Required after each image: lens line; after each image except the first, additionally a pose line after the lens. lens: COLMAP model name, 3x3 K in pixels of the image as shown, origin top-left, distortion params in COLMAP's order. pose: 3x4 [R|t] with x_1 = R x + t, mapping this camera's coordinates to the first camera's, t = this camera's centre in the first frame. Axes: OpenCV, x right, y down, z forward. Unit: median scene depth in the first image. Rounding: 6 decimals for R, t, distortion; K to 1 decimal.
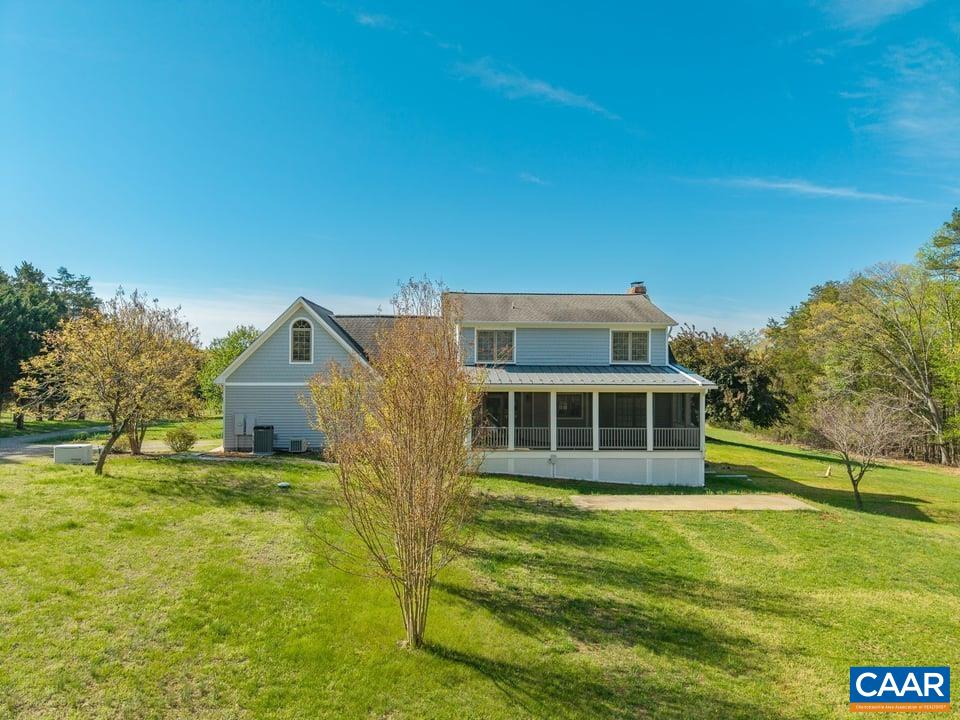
lens RADIAL K [[649.3, 0, 471.5], [0, 649.3, 387.4], [0, 0, 1]] dist [0.007776, -0.014440]
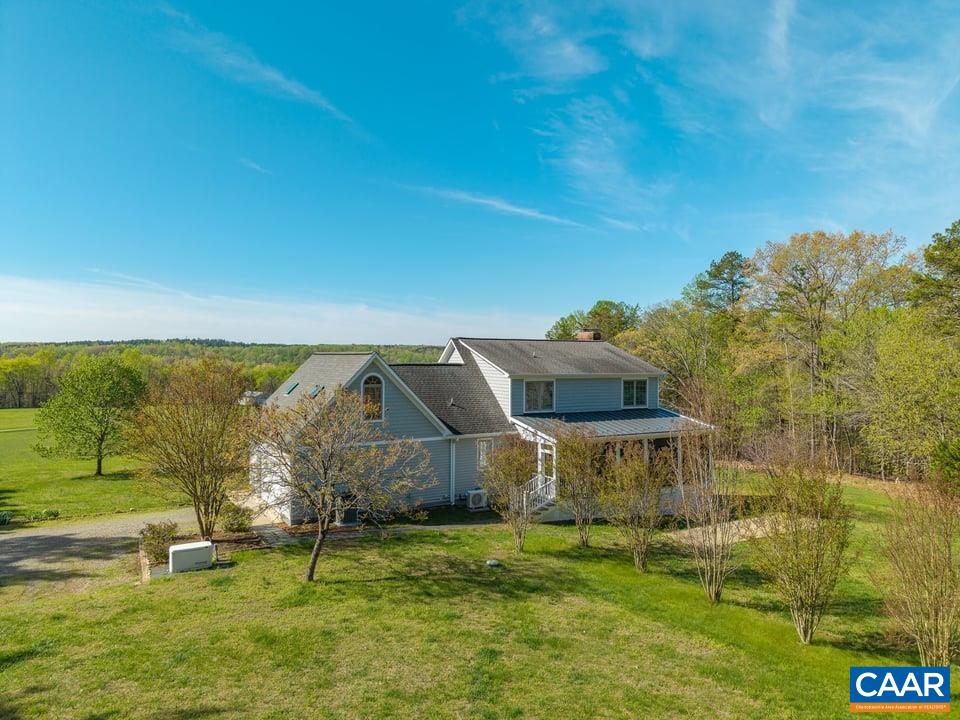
lens RADIAL K [[649.3, 0, 488.0], [0, 649.3, 360.3], [0, 0, 1]] dist [0.007776, -0.014440]
pose [[0.890450, -0.001407, 0.455080, -0.525478], [0.014902, 0.999549, -0.026069, -0.095410], [-0.454838, 0.029995, 0.890069, 0.073564]]
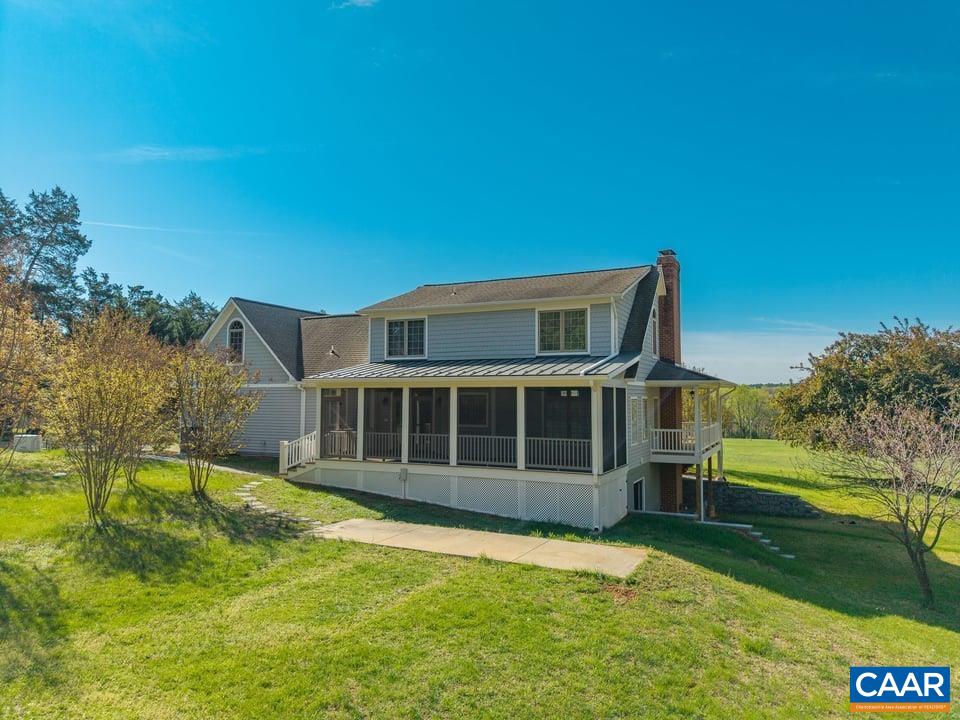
lens RADIAL K [[649.3, 0, 477.5], [0, 649.3, 363.7], [0, 0, 1]] dist [0.007776, -0.014440]
pose [[0.874441, -0.028538, -0.484292, 0.515295], [-0.016717, 0.995903, -0.088870, 0.041266], [0.484844, 0.085807, 0.870381, 0.313597]]
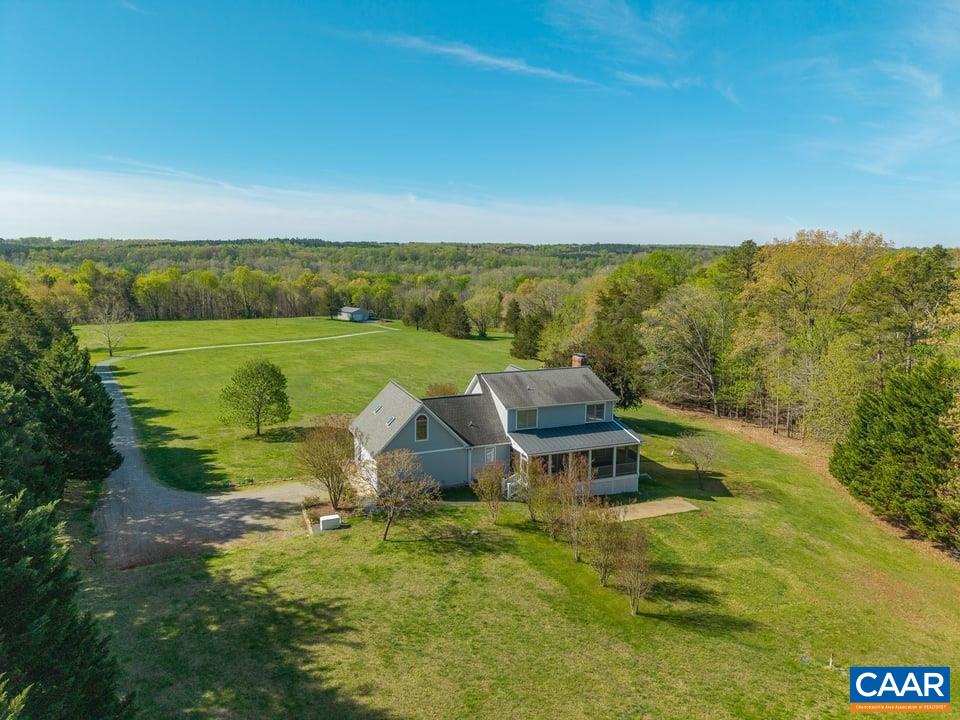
lens RADIAL K [[649.3, 0, 485.9], [0, 649.3, 354.4], [0, 0, 1]] dist [0.007776, -0.014440]
pose [[0.944918, -0.044450, 0.324274, -0.613447], [0.004845, 0.992526, 0.121934, -0.441738], [-0.327271, -0.113646, 0.938072, -0.565269]]
